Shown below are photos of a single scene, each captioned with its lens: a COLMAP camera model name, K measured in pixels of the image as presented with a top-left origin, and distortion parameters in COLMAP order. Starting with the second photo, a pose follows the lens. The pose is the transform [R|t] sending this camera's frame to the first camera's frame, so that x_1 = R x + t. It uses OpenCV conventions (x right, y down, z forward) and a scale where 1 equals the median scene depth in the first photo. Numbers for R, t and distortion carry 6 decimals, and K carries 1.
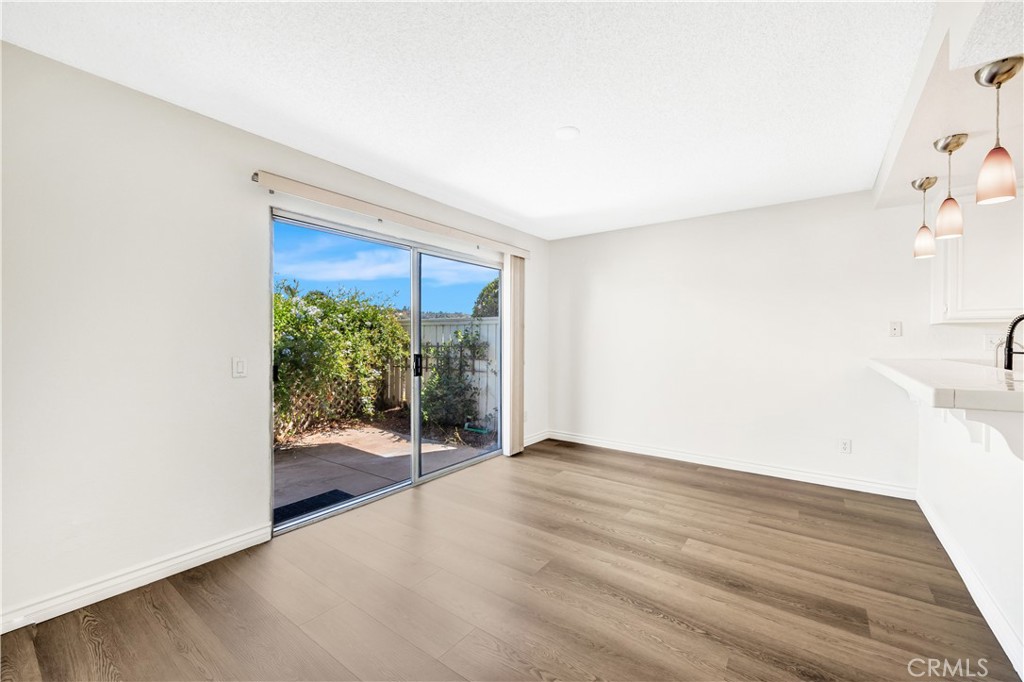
lens RADIAL K [[412.9, 0, 512.0], [0, 412.9, 341.0], [0, 0, 1]] dist [-0.000200, 0.000010]
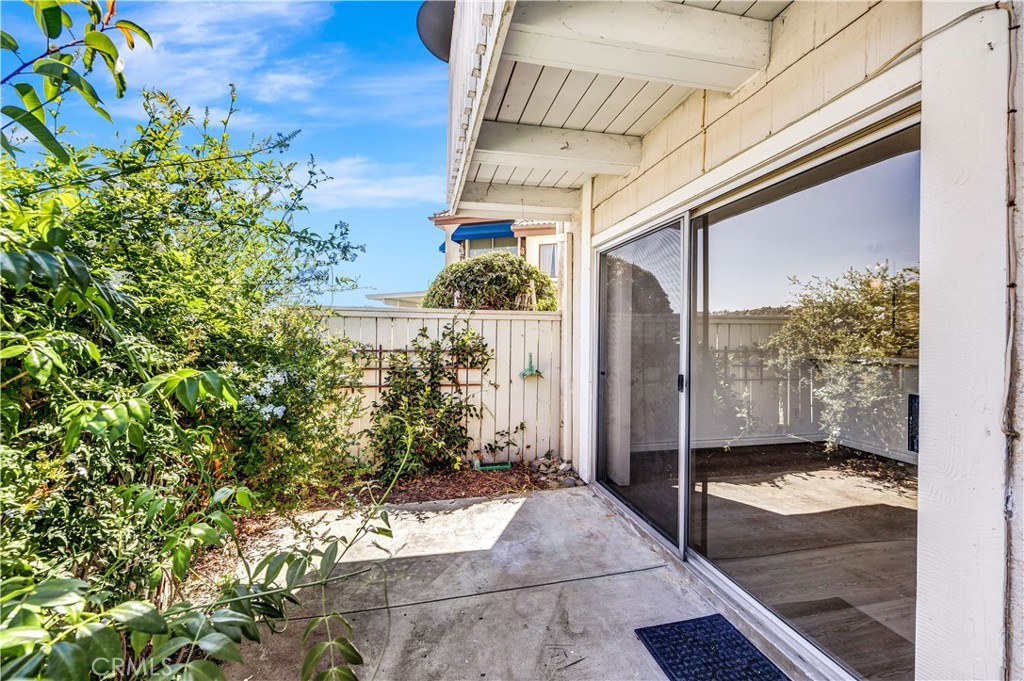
lens RADIAL K [[412.9, 0, 512.0], [0, 412.9, 340.5], [0, 0, 1]] dist [-0.000200, 0.000010]
pose [[0.652109, -0.006091, 0.758101, -0.576889], [0.000931, 0.999973, 0.007233, -0.008525], [-0.758124, -0.004011, 0.652098, 0.485113]]
